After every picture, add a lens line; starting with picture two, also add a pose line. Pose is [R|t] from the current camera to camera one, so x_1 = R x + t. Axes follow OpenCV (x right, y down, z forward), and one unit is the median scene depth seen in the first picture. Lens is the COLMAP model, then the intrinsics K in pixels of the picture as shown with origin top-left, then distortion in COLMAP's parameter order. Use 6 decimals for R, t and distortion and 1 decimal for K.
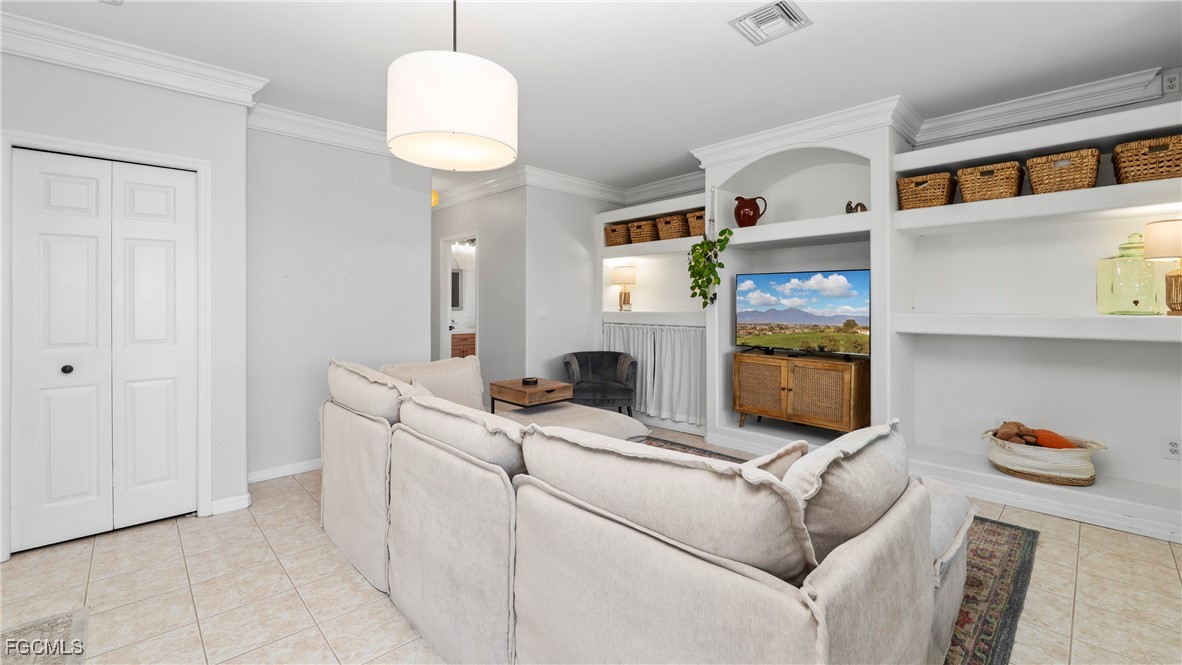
lens RADIAL K [[484.9, 0, 587.3], [0, 484.9, 309.4], [0, 0, 1]] dist [-0.009053, -0.000150]
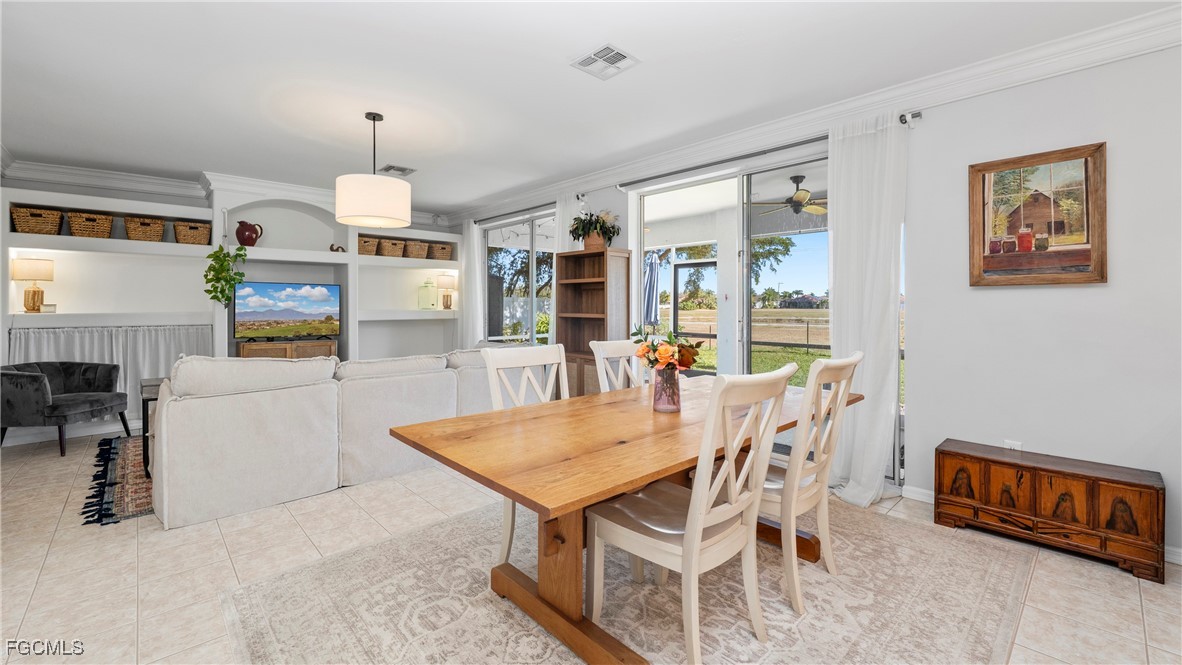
lens RADIAL K [[481.9, 0, 590.5], [0, 481.9, 303.7], [0, 0, 1]] dist [-0.005012, 0.000459]
pose [[0.020259, -0.000877, 0.999794, -1.336138], [0.006779, 0.999977, 0.000739, -0.013169], [-0.999772, 0.006763, 0.020264, 0.085311]]
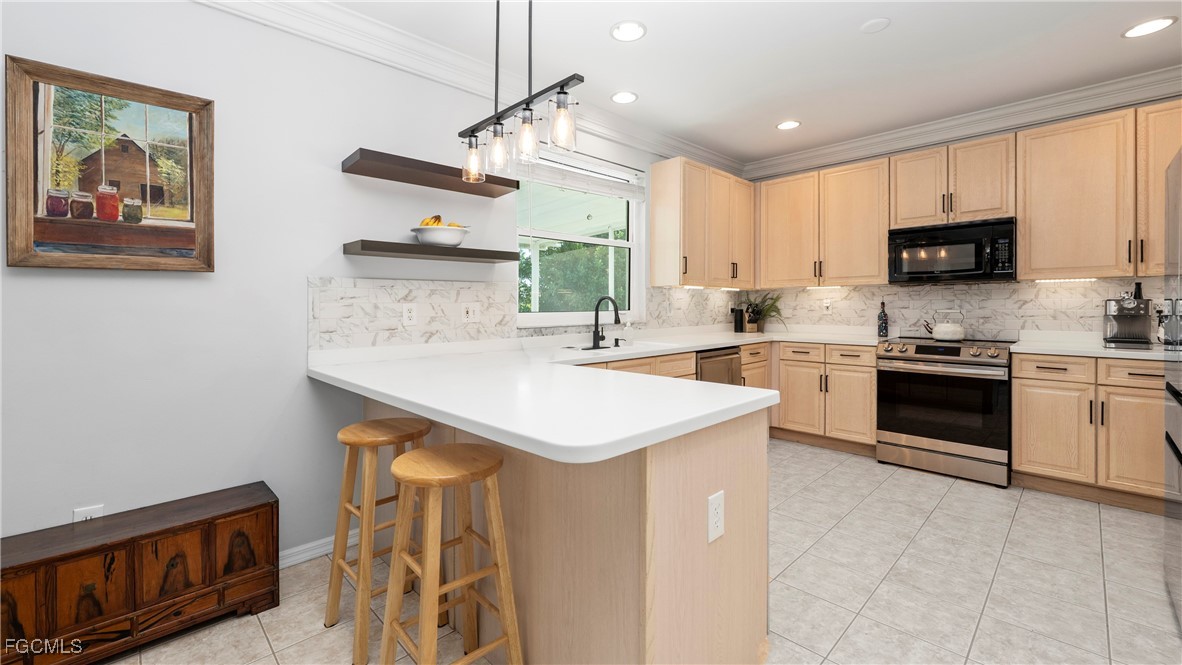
lens RADIAL K [[481.9, 0, 590.5], [0, 481.9, 303.7], [0, 0, 1]] dist [-0.005012, 0.000459]
pose [[-0.999983, 0.005692, -0.001368, -1.036306], [0.005687, 0.999978, 0.003331, 0.002138], [0.001386, 0.003323, -0.999994, -0.098294]]
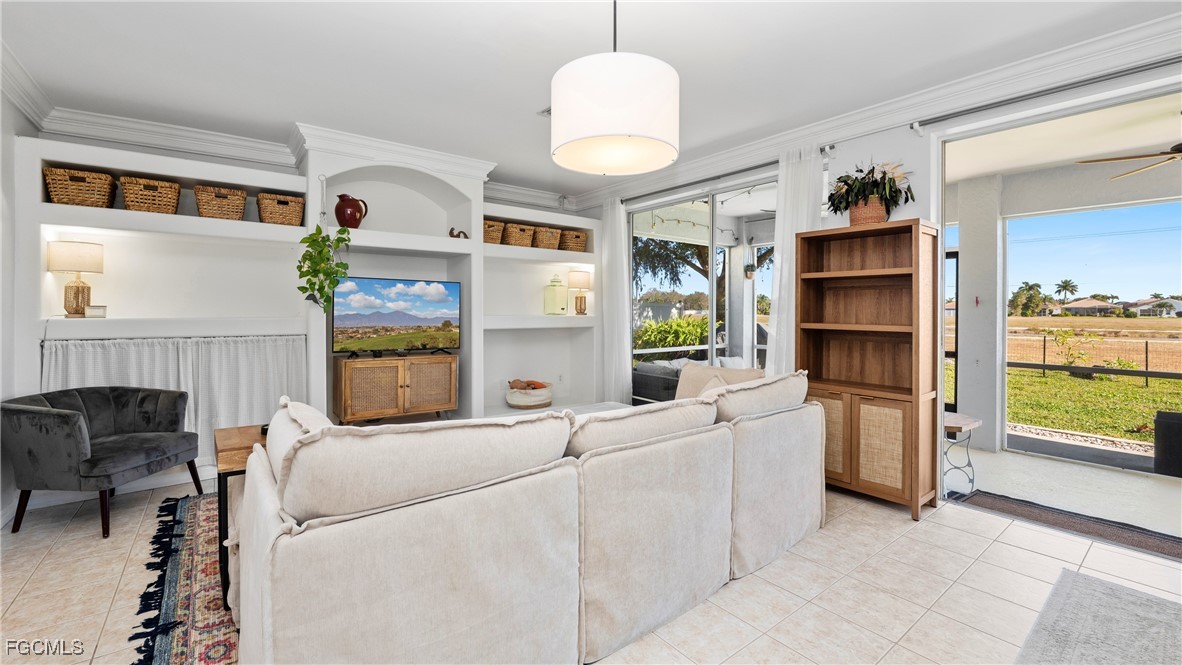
lens RADIAL K [[481.8, 0, 595.8], [0, 481.8, 313.3], [0, 0, 1]] dist [-0.004593, -0.000366]
pose [[0.105426, -0.011492, 0.994361, -0.814835], [0.000817, 0.999934, 0.011469, -0.015833], [-0.994427, -0.000396, 0.105428, 0.590730]]
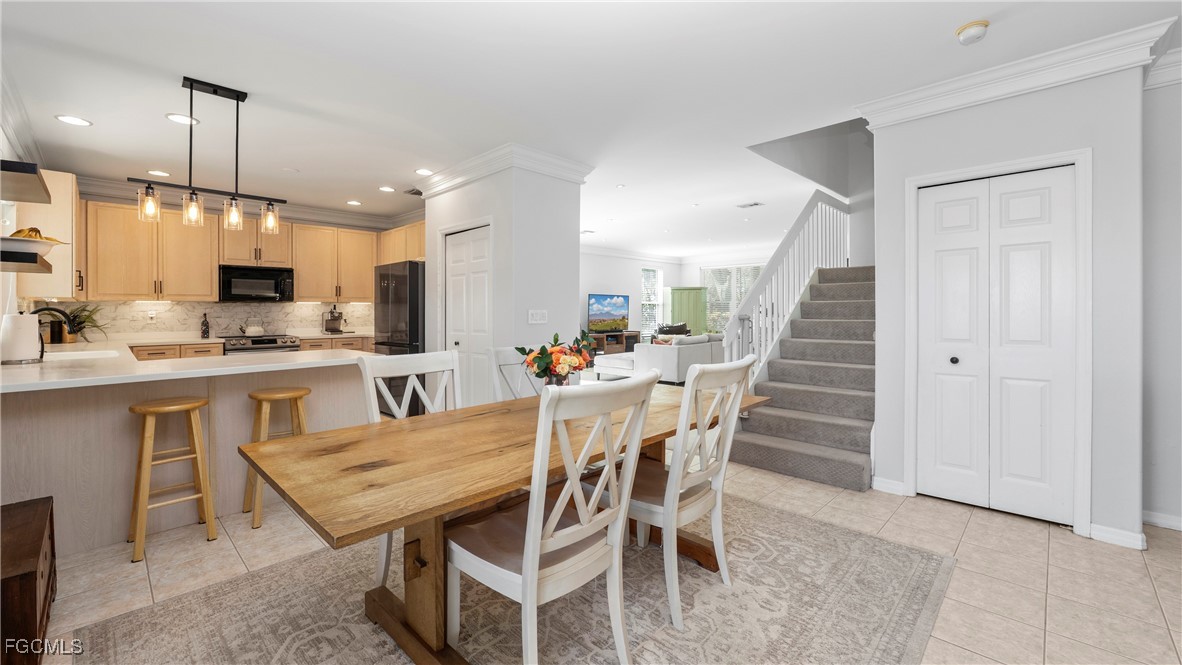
lens RADIAL K [[484.9, 0, 587.3], [0, 484.9, 309.4], [0, 0, 1]] dist [-0.009053, -0.000150]
pose [[0.022332, -0.004338, -0.999741, 0.088493], [0.000825, 0.999990, -0.004321, -0.000101], [0.999750, -0.000729, 0.022335, 0.028797]]
